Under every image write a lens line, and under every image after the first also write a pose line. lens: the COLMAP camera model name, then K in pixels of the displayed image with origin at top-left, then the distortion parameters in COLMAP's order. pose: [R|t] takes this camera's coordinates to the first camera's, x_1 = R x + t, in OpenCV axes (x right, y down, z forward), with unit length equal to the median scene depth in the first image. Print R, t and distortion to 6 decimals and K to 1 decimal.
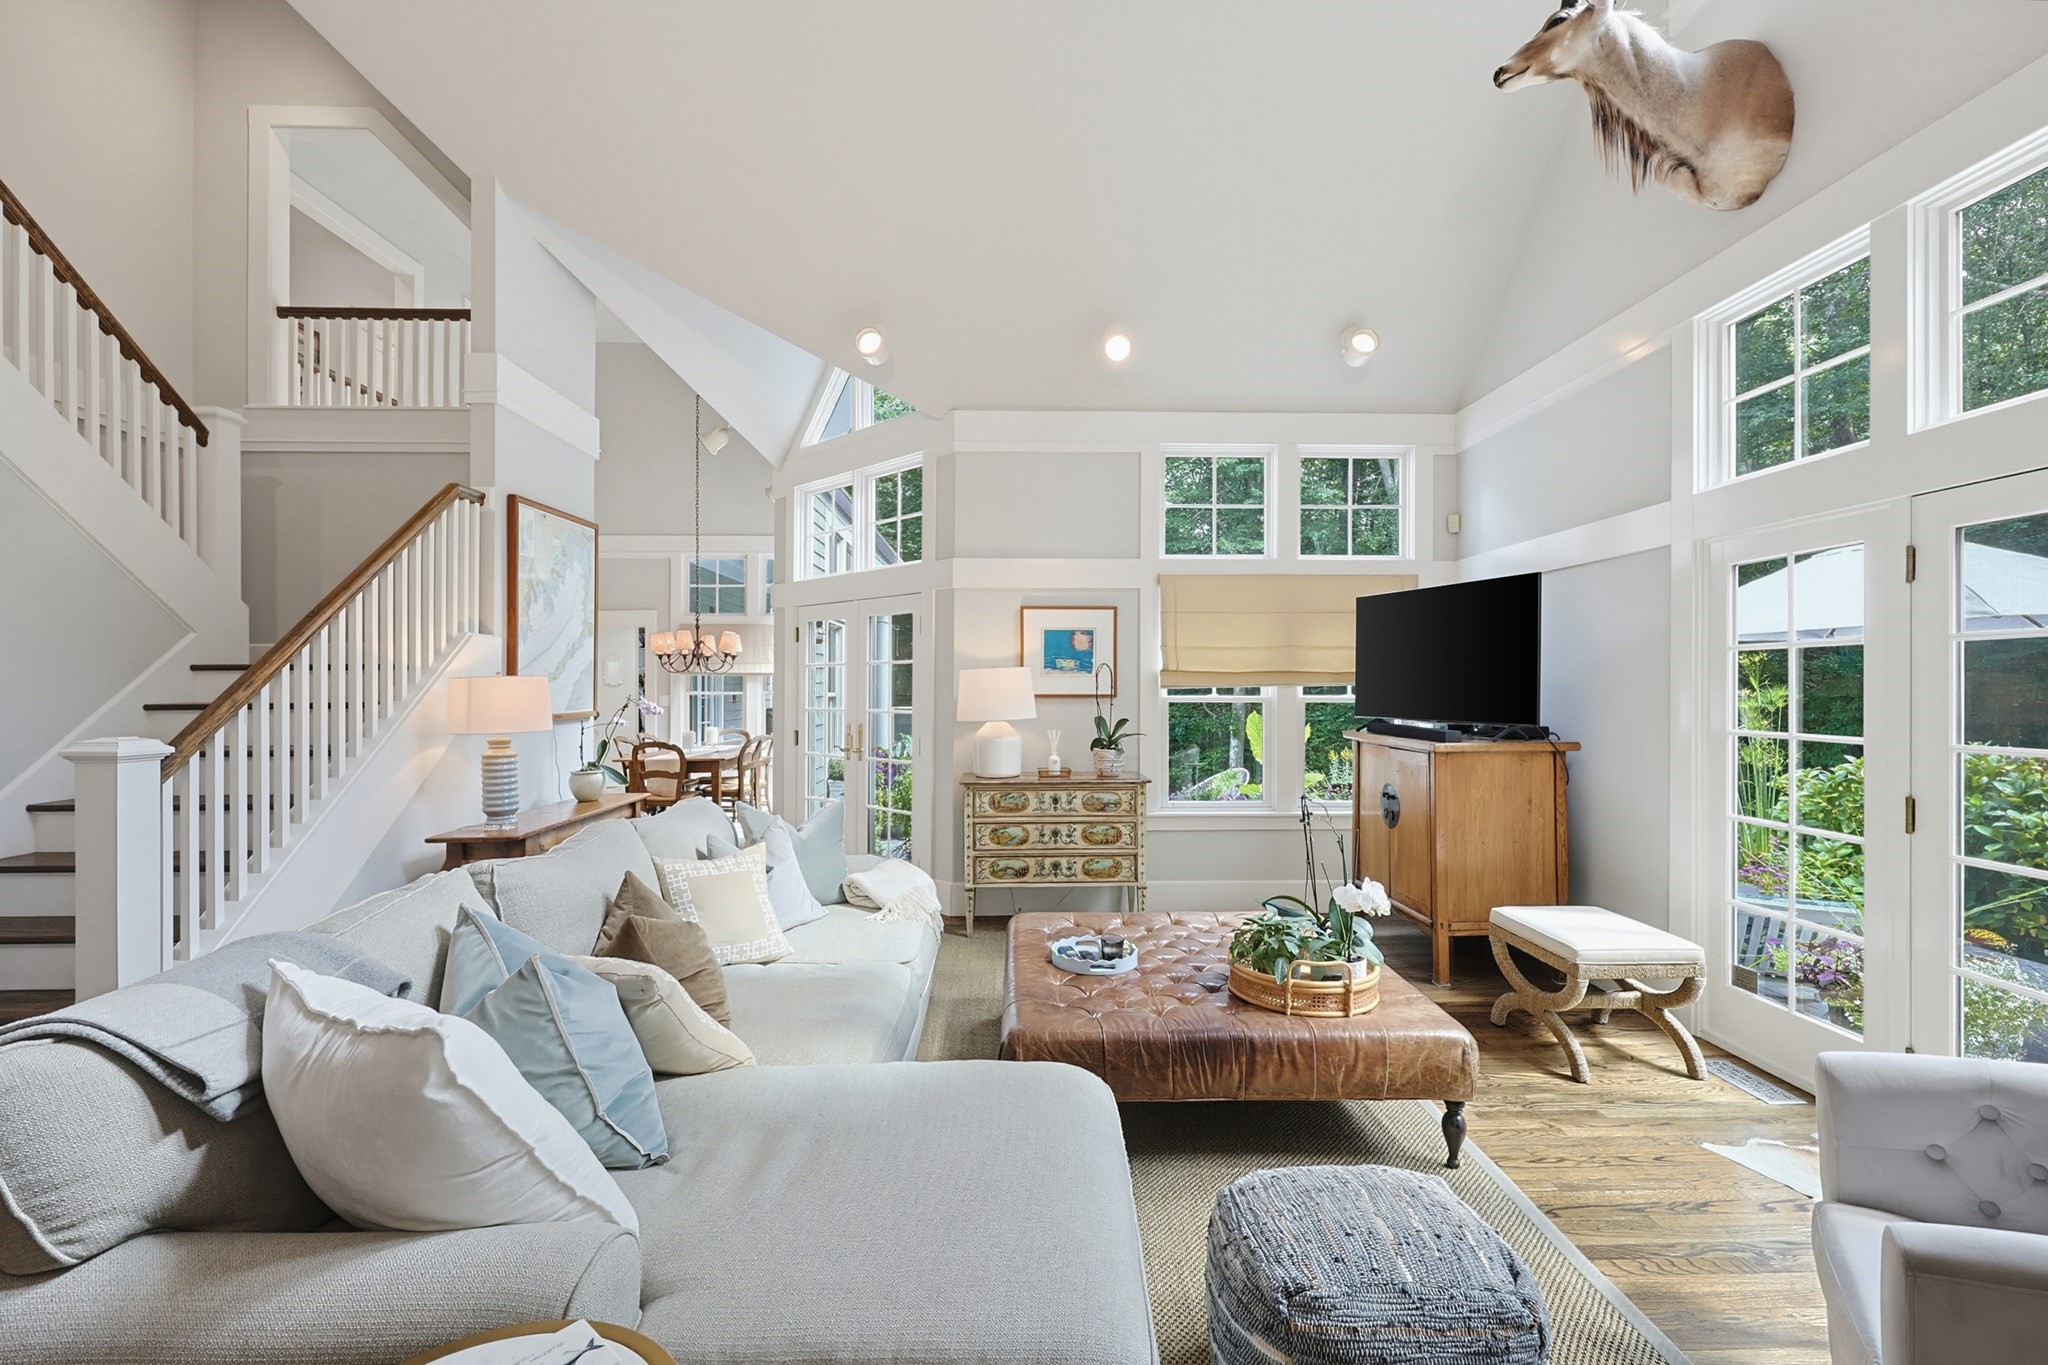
lens RADIAL K [[884.6, 0, 1021.6], [0, 884.6, 682.0], [0, 0, 1]] dist [-0.002434, 0.000901]
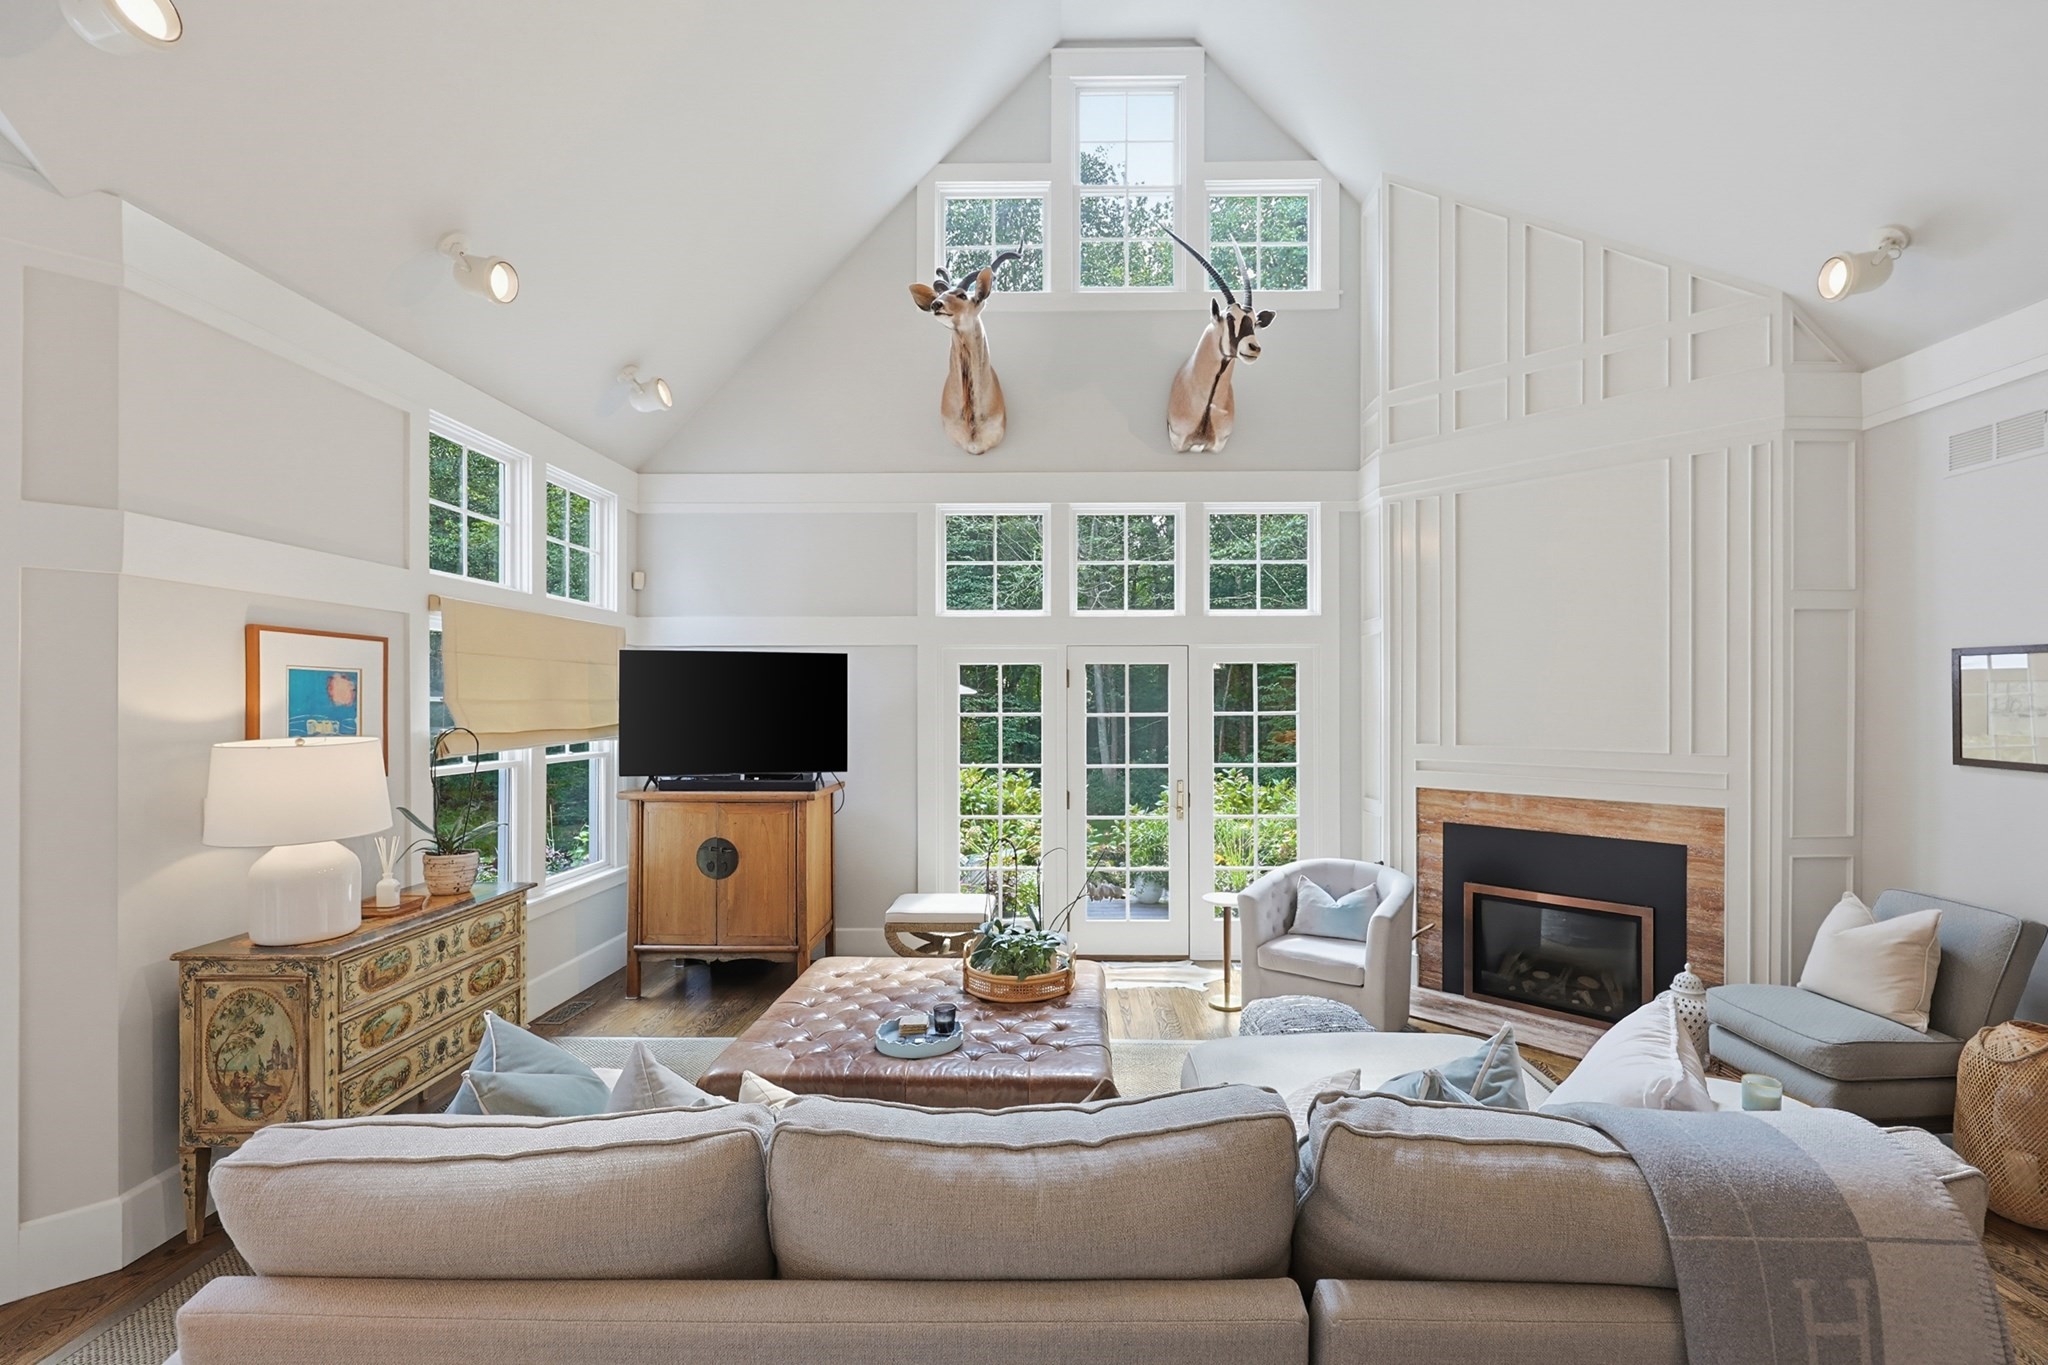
lens RADIAL K [[884.6, 0, 1054.4], [0, 884.6, 702.0], [0, 0, 1]] dist [-0.002434, 0.000901]
pose [[0.032806, 0.002399, 0.999459, -0.575561], [-0.001189, 0.999997, -0.002361, -0.040111], [-0.999461, -0.001111, 0.032809, 0.523110]]
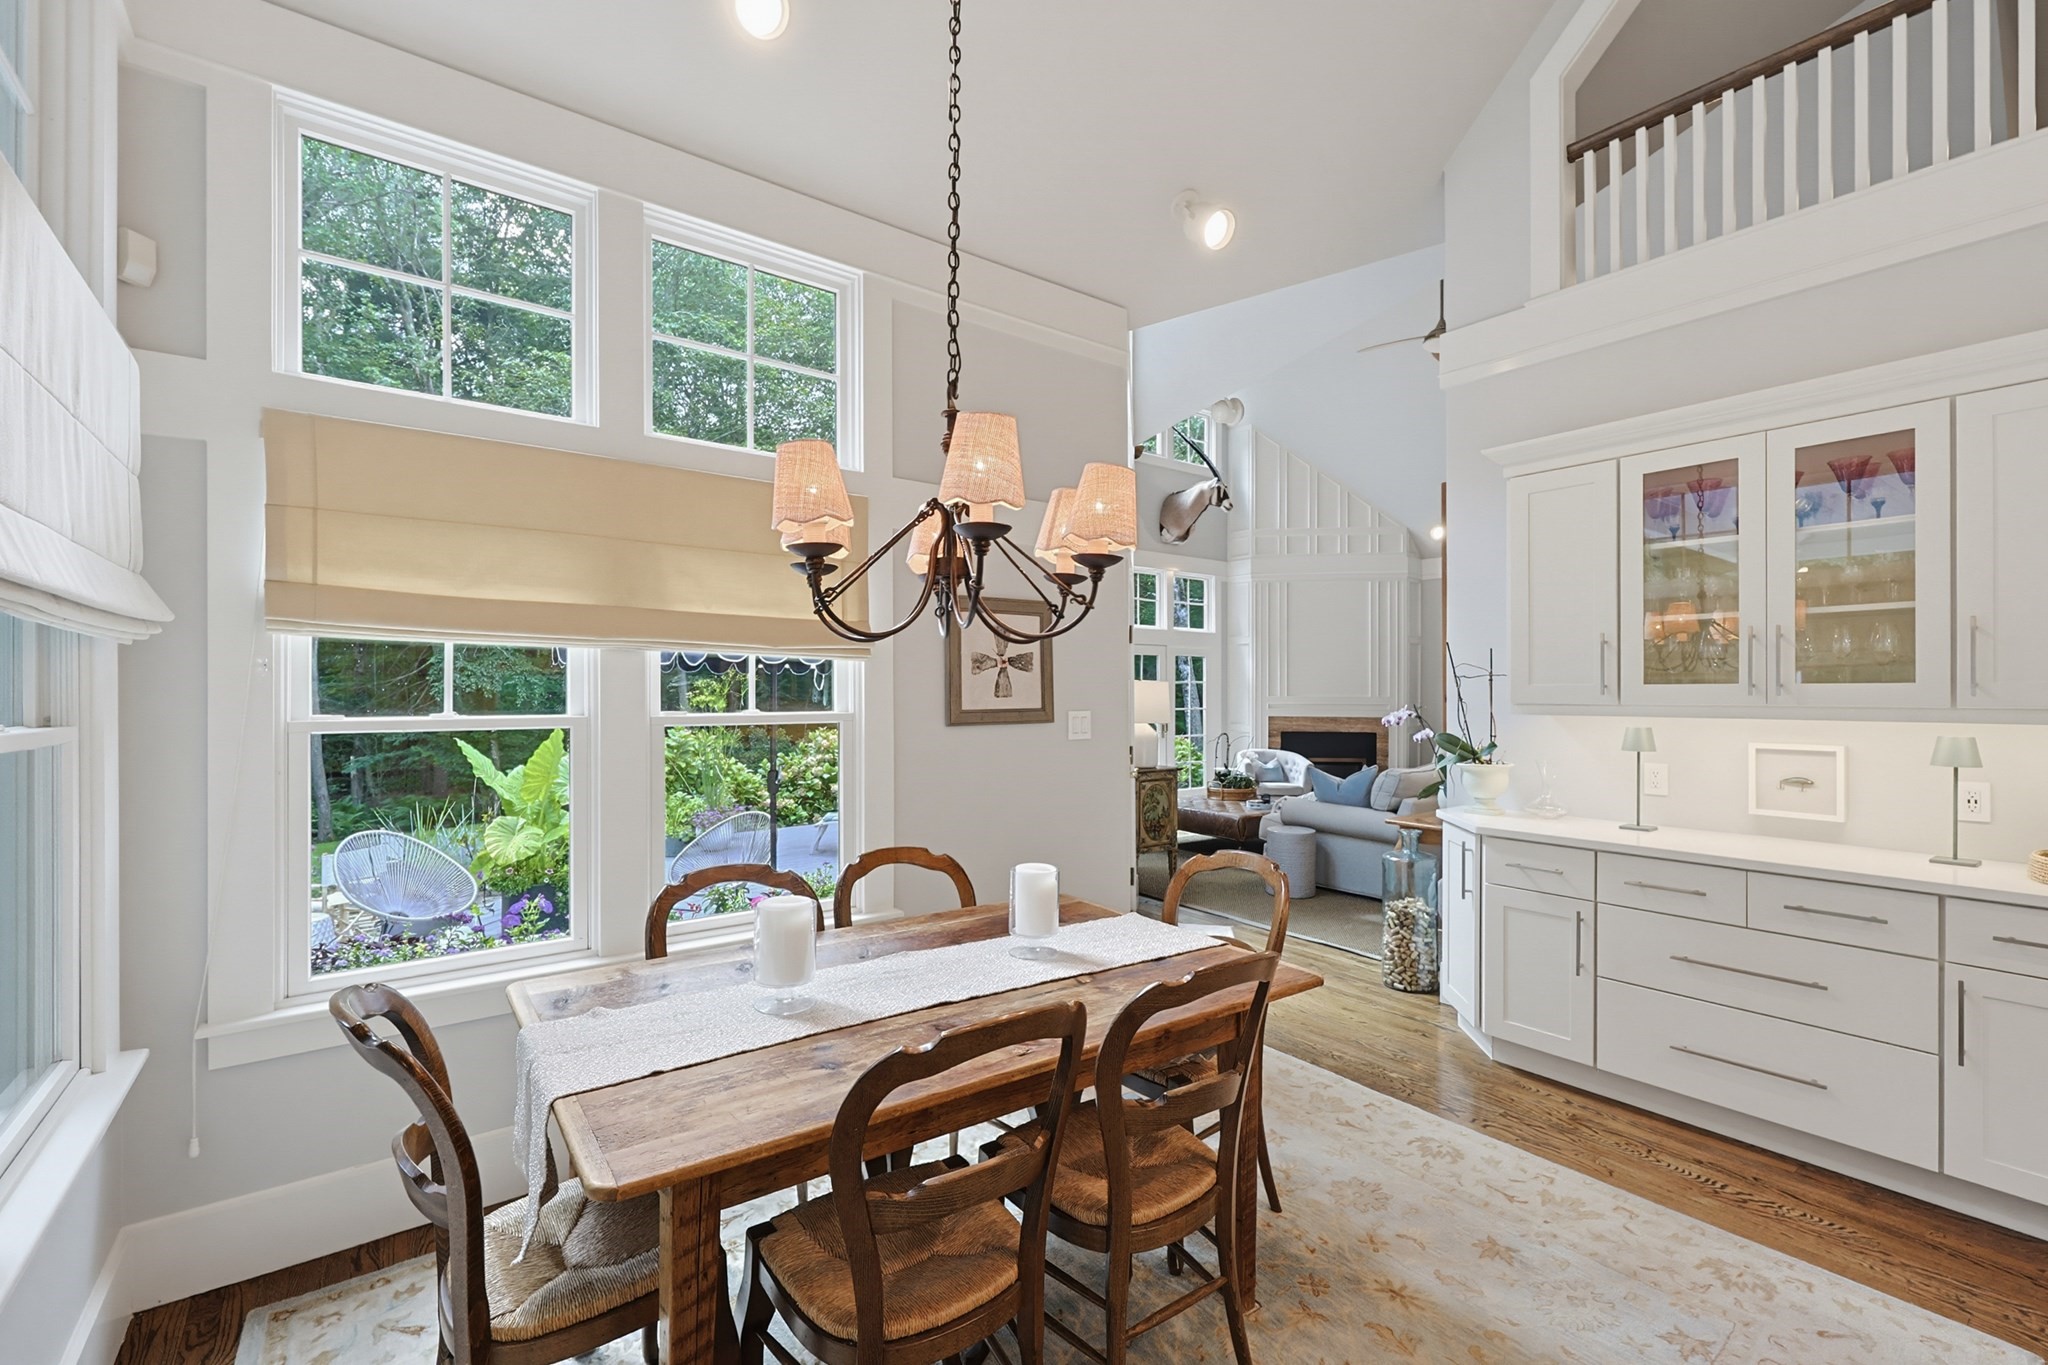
lens RADIAL K [[884.6, 0, 1038.3], [0, 884.6, 692.4], [0, 0, 1]] dist [-0.002434, 0.000901]
pose [[-0.583369, 0.000407, 0.812207, -0.985354], [-0.001812, 0.999997, -0.001802, 0.000540], [-0.812206, -0.002523, -0.583366, 1.868362]]
